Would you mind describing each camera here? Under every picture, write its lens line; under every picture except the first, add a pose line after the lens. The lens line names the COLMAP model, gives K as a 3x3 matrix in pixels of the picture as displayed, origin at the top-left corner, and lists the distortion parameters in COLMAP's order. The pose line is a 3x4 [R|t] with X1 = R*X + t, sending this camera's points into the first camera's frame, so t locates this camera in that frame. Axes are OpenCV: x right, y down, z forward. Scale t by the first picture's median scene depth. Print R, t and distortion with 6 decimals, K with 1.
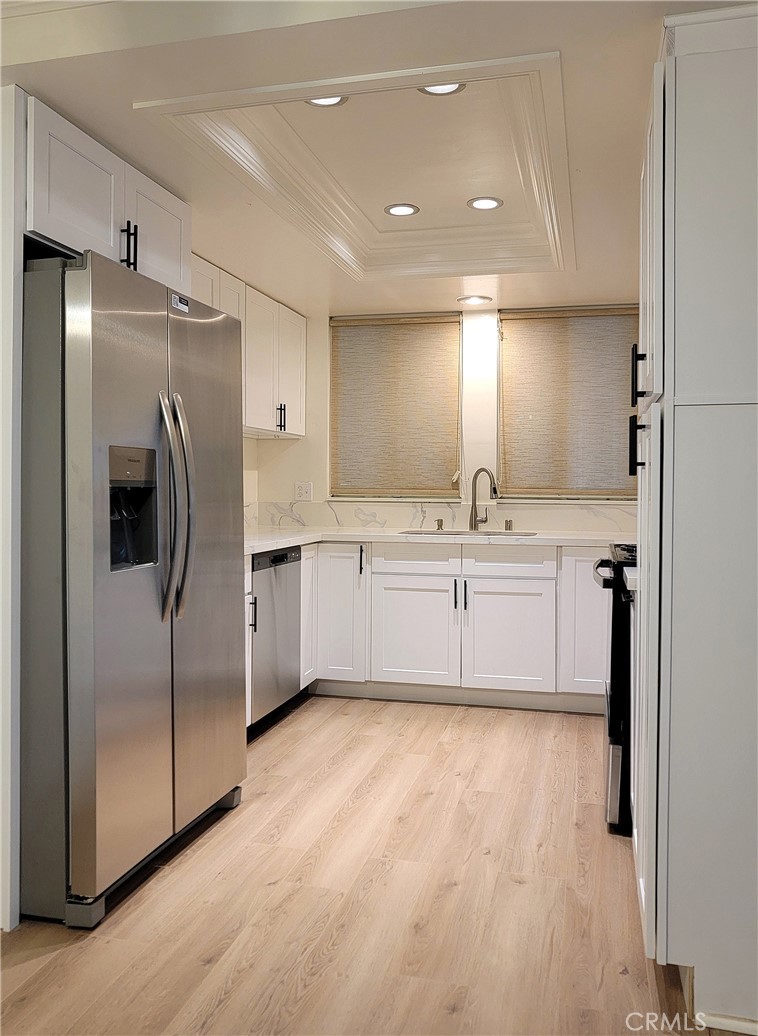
lens RADIAL K [[799.7, 0, 382.6], [0, 799.7, 508.5], [0, 0, 1]] dist [-0.010072, 0.040999]
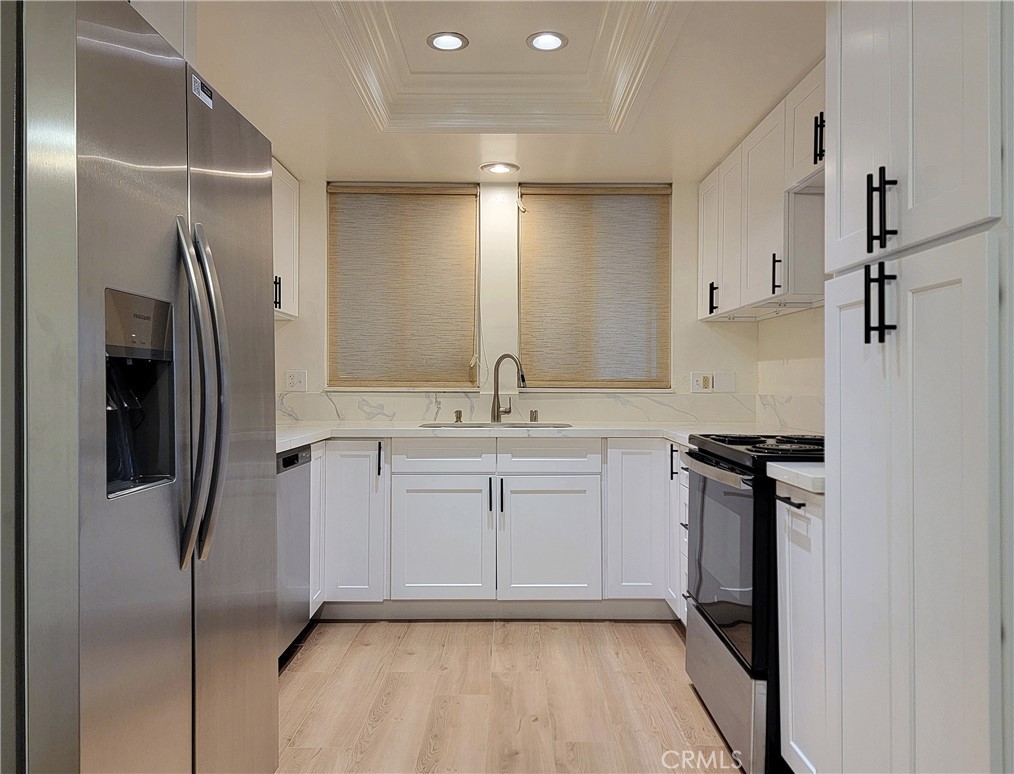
lens RADIAL K [[743.9, 0, 499.6], [0, 743.9, 384.9], [0, 0, 1]] dist [0.039072, -0.003163]
pose [[0.970613, -0.003992, 0.240614, -0.116403], [0.009894, 0.999679, -0.023328, 0.006203], [-0.240444, 0.025023, 0.970341, 0.235038]]
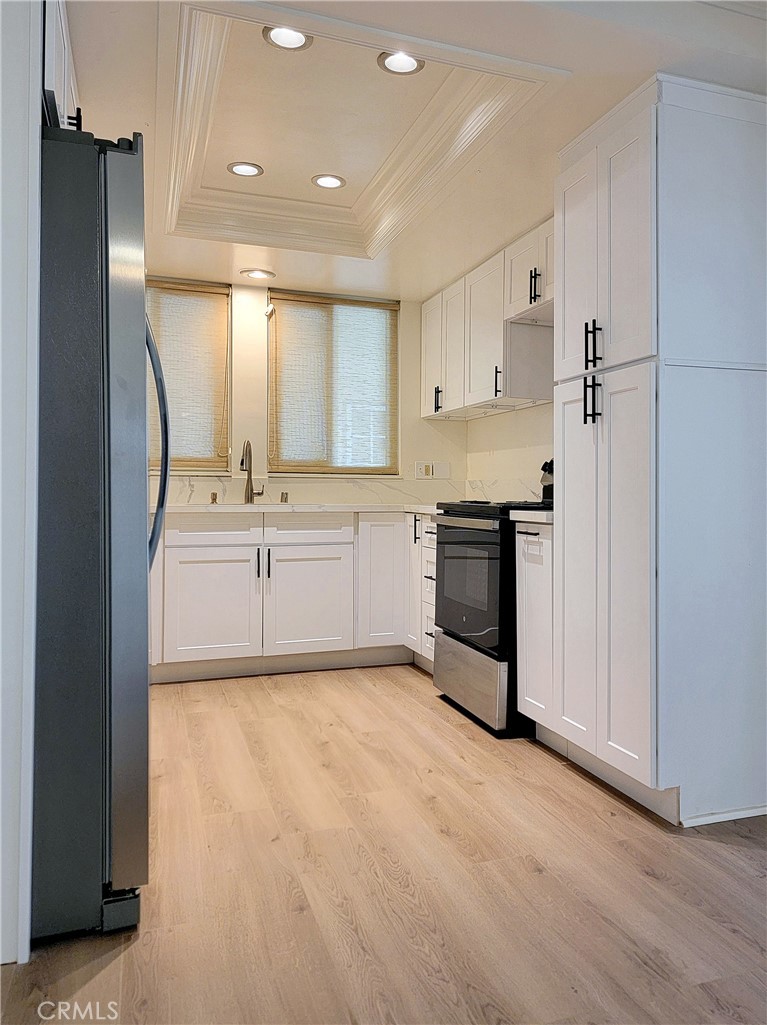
lens RADIAL K [[791.4, 0, 436.5], [0, 791.4, 494.0], [0, 0, 1]] dist [0.032807, -0.007567]
pose [[0.821909, -0.001237, 0.569618, -0.350760], [0.015765, 0.999664, -0.020578, 0.053660], [-0.569401, 0.025893, 0.821652, 0.066043]]
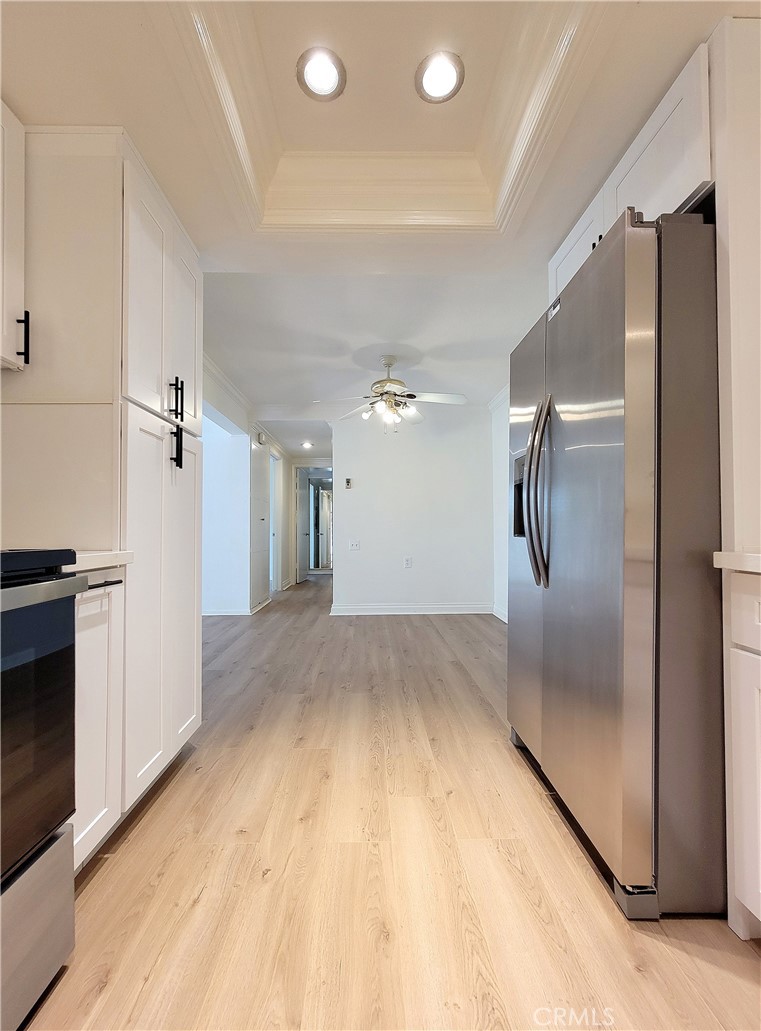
lens RADIAL K [[432.1, 0, 380.5], [0, 432.1, 515.5], [0, 0, 1]] dist [0.000804, 0.000075]
pose [[-0.959653, -0.014160, -0.280831, 0.108924], [-0.011982, 0.999883, -0.009470, 0.028811], [0.280933, -0.005723, -0.959710, 1.090864]]
